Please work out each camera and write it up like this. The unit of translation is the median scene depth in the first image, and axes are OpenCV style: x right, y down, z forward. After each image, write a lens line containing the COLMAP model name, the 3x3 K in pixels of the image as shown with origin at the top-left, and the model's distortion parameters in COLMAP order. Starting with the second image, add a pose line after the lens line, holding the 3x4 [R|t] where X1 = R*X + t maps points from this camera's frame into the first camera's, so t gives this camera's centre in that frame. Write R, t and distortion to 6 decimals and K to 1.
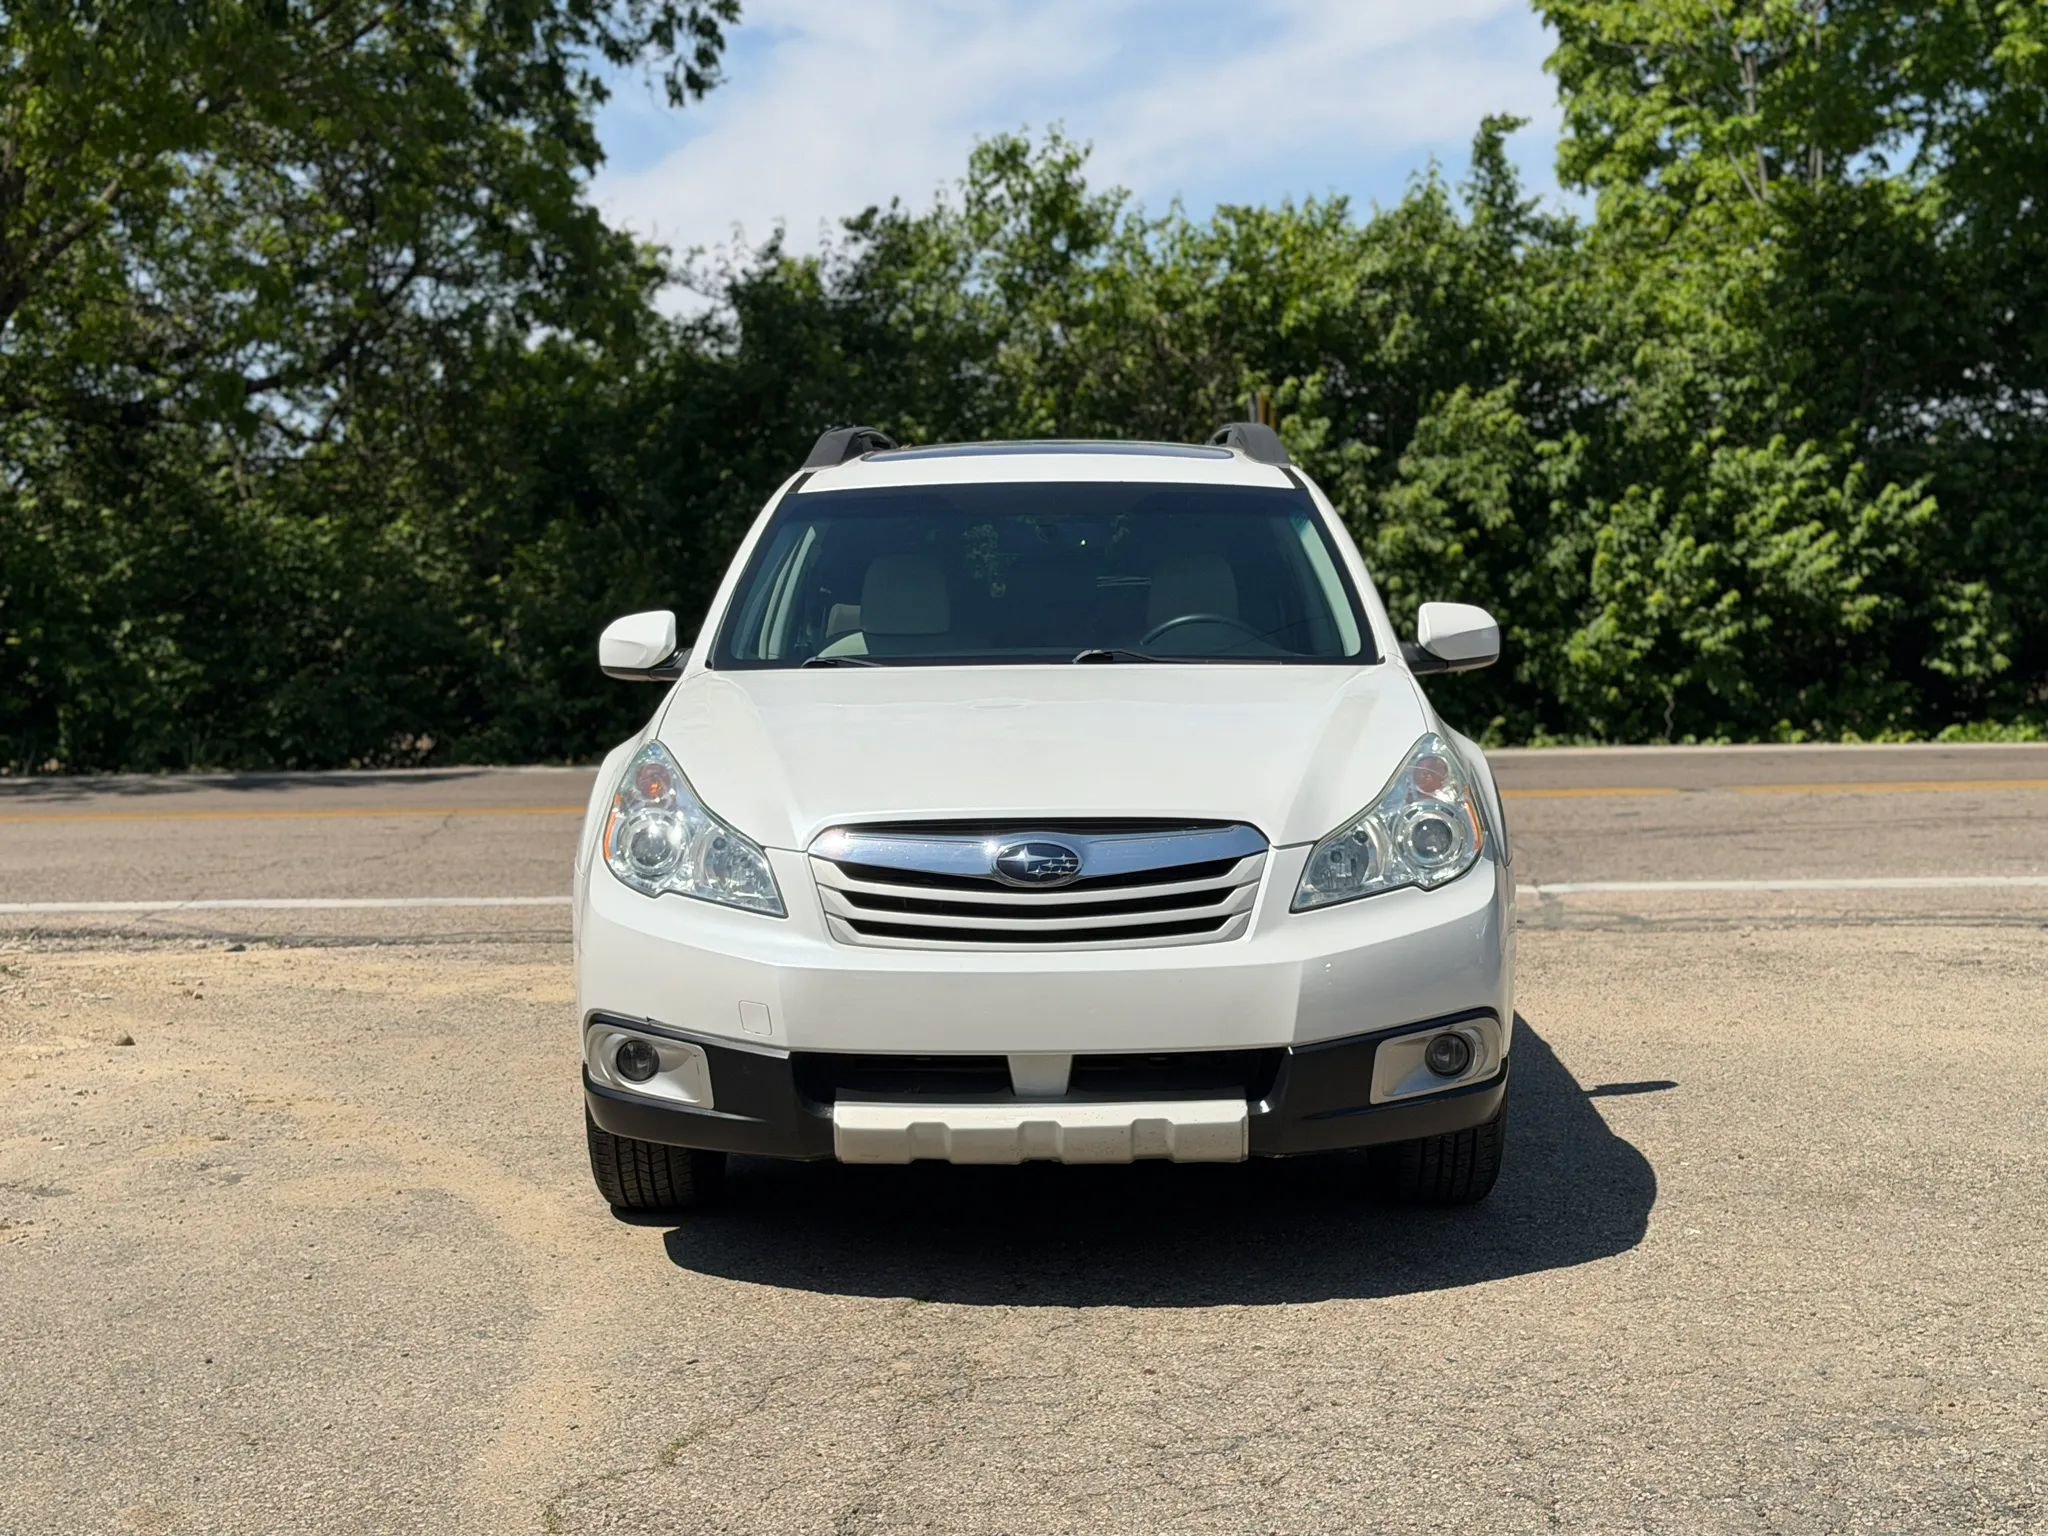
lens RADIAL K [[2969.7, 0, 1024.0], [0, 2969.7, 768.0], [0, 0, 1]] dist [0.178097, -0.337841]
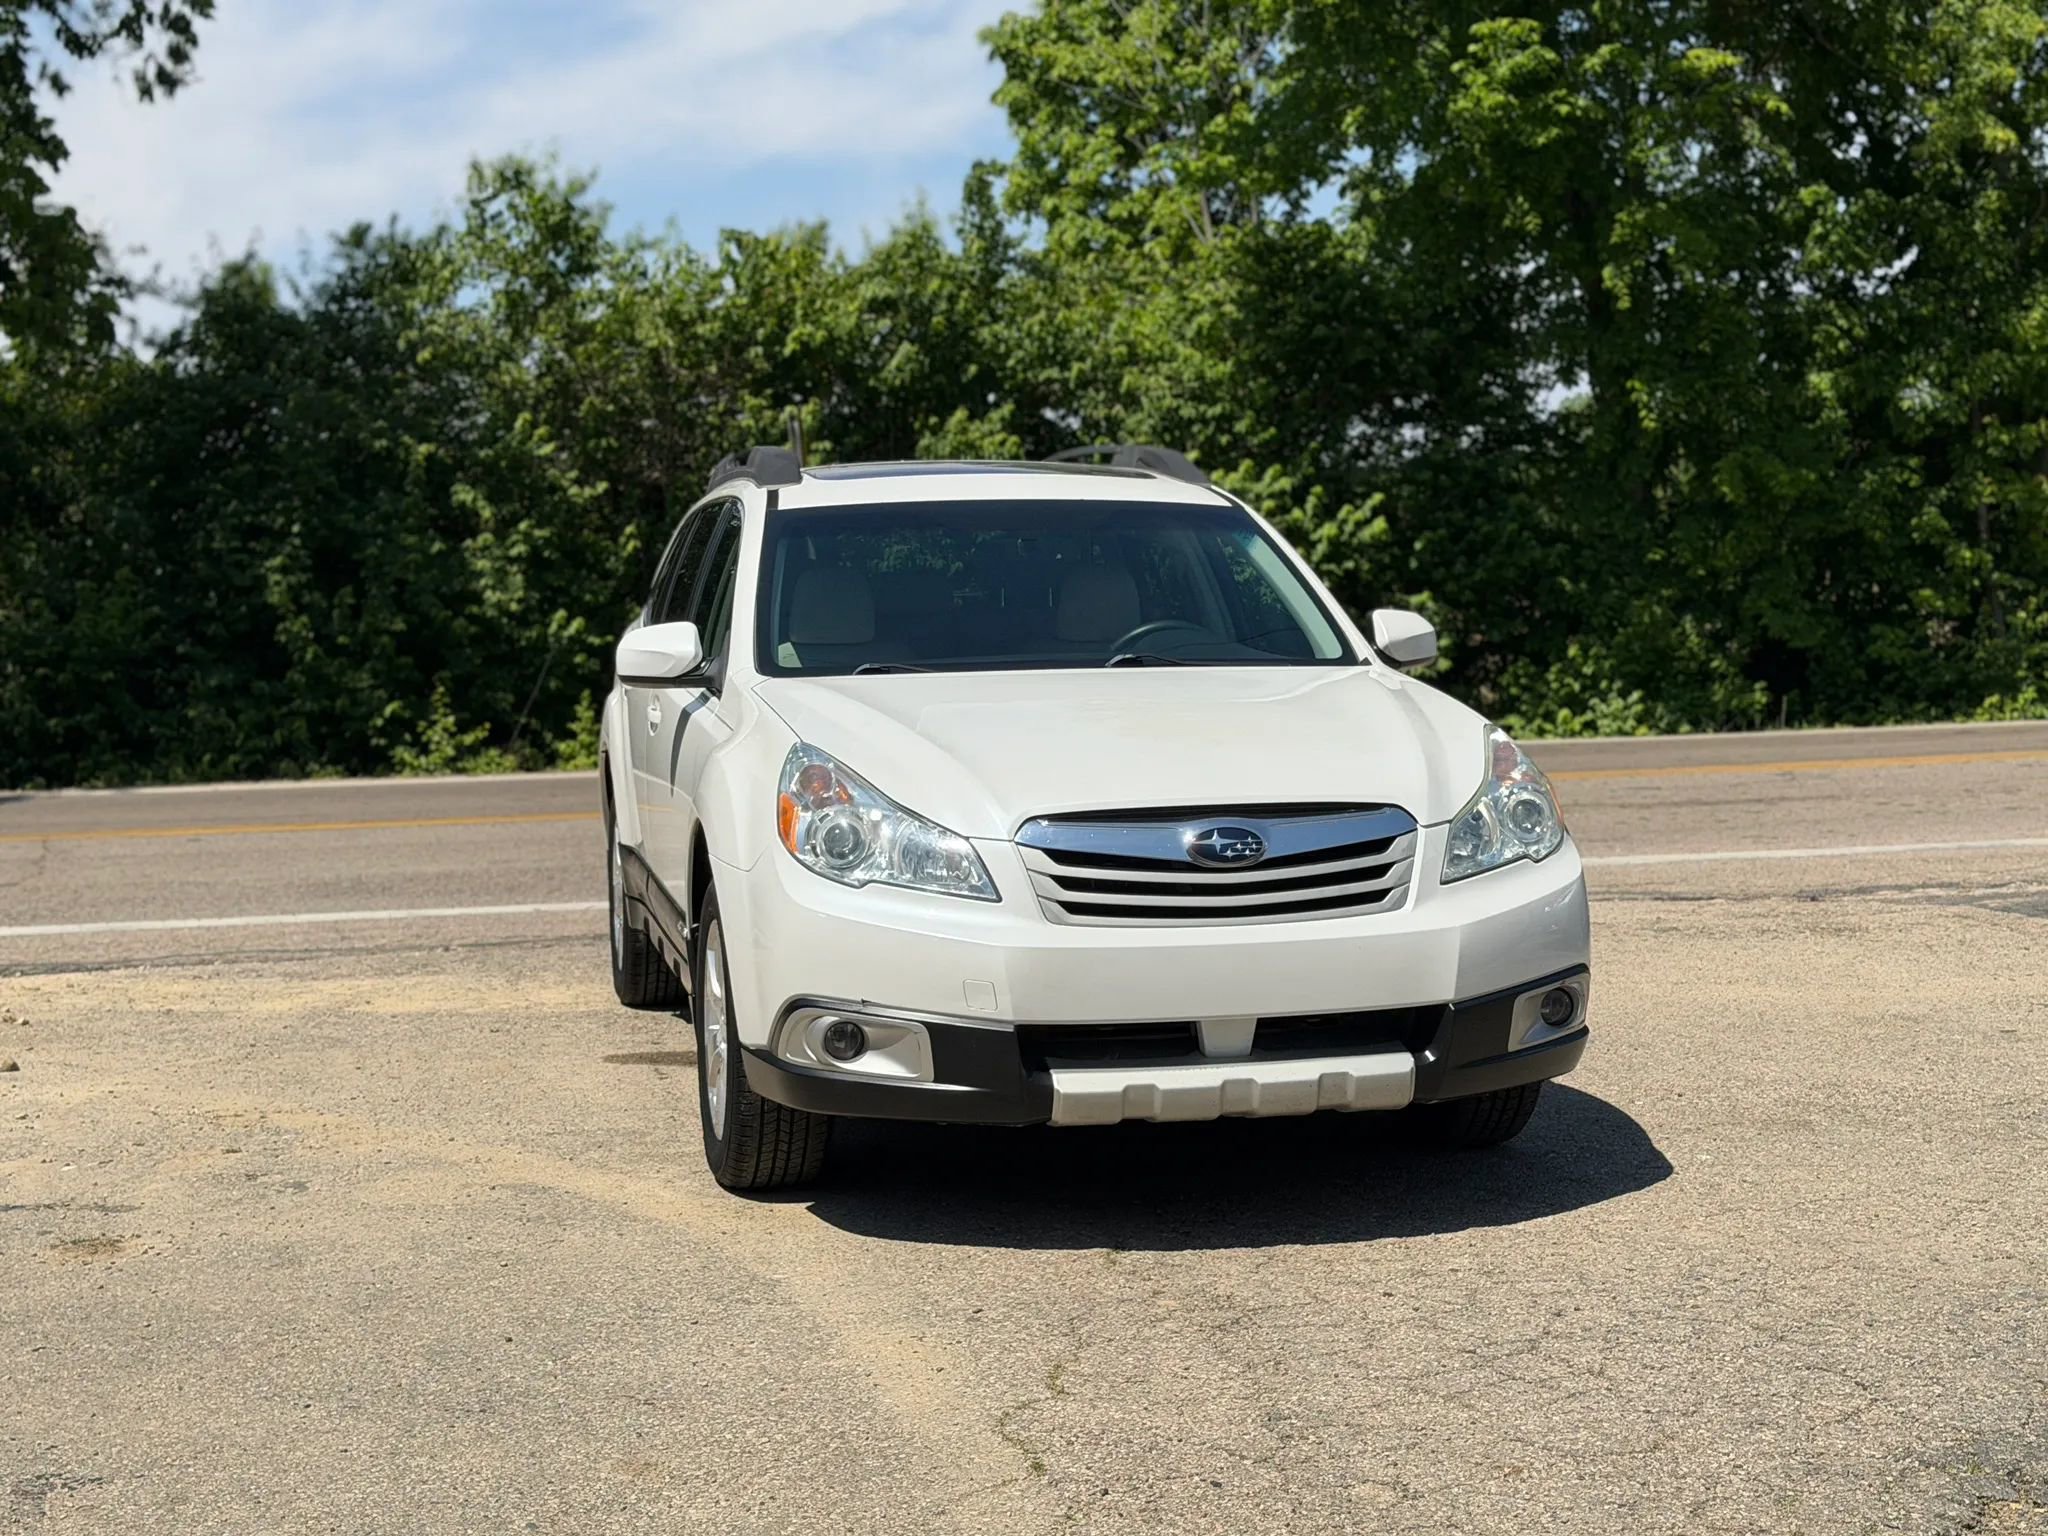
lens RADIAL K [[2969.7, 0, 1024.0], [0, 2969.7, 768.0], [0, 0, 1]] dist [0.178097, -0.337841]
pose [[0.972525, -0.020308, 0.231911, -0.276722], [0.021629, 0.999761, -0.003155, 0.004210], [-0.231792, 0.008084, 0.972732, -0.048360]]
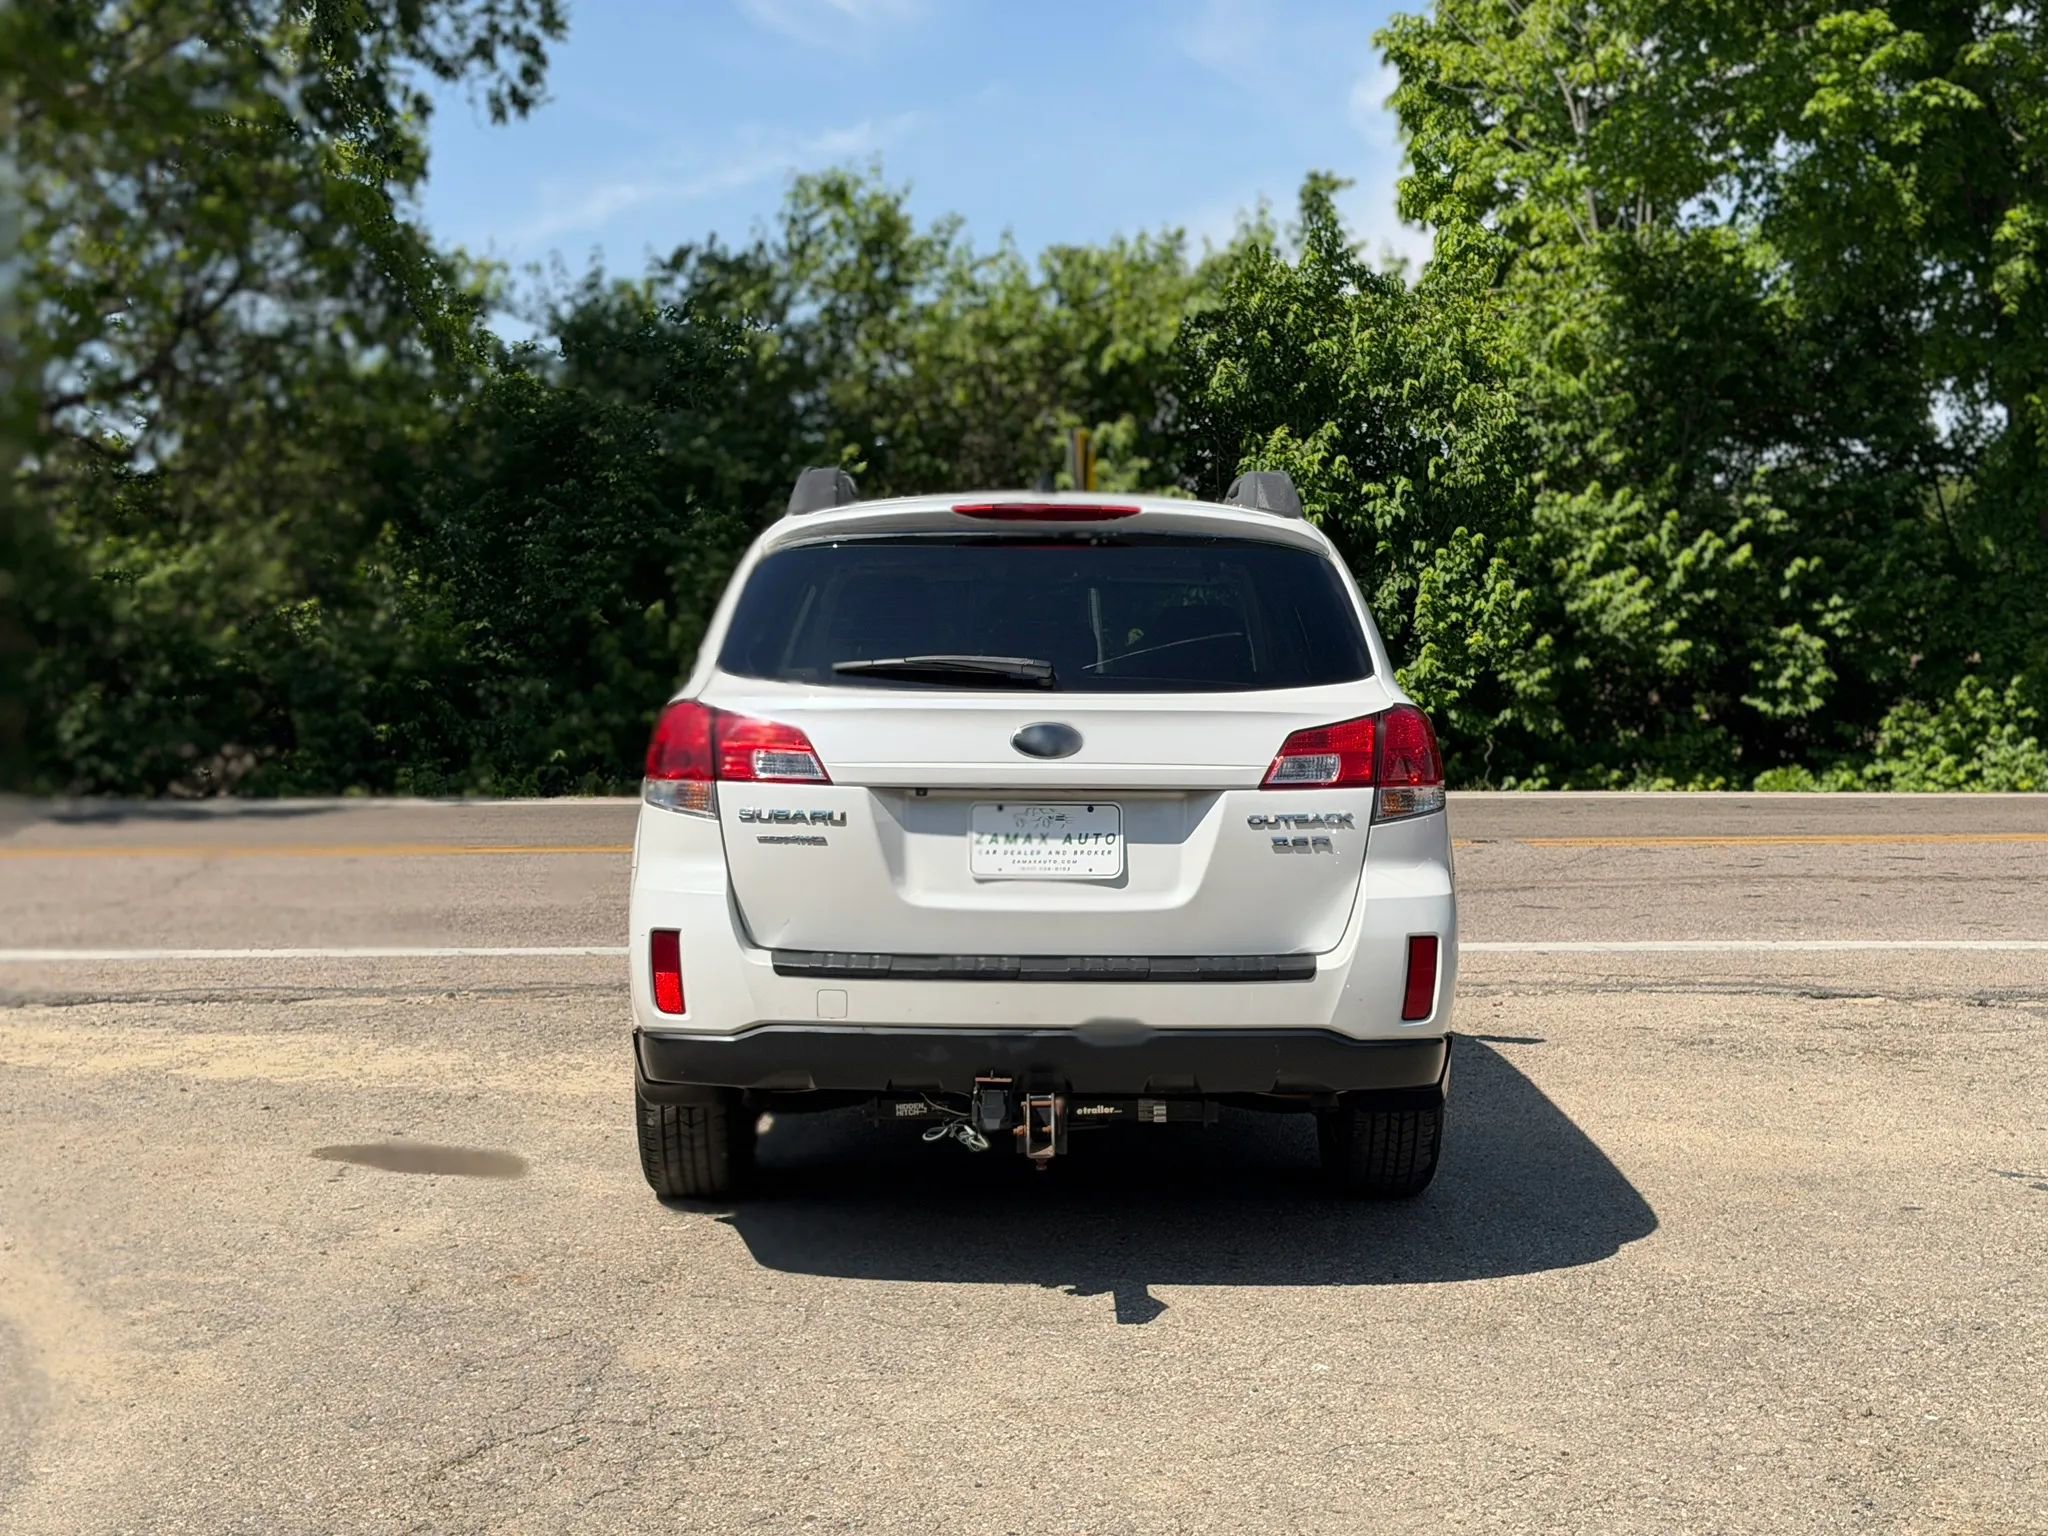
lens RADIAL K [[2938.3, 0, 1037.2], [0, 2938.3, 784.4], [0, 0, 1]] dist [0.205179, -0.462442]
pose [[0.999032, 0.010581, 0.042692, 0.087824], [-0.010587, 0.999944, -0.000091, -0.026763], [-0.042690, -0.000361, 0.999088, 0.068623]]
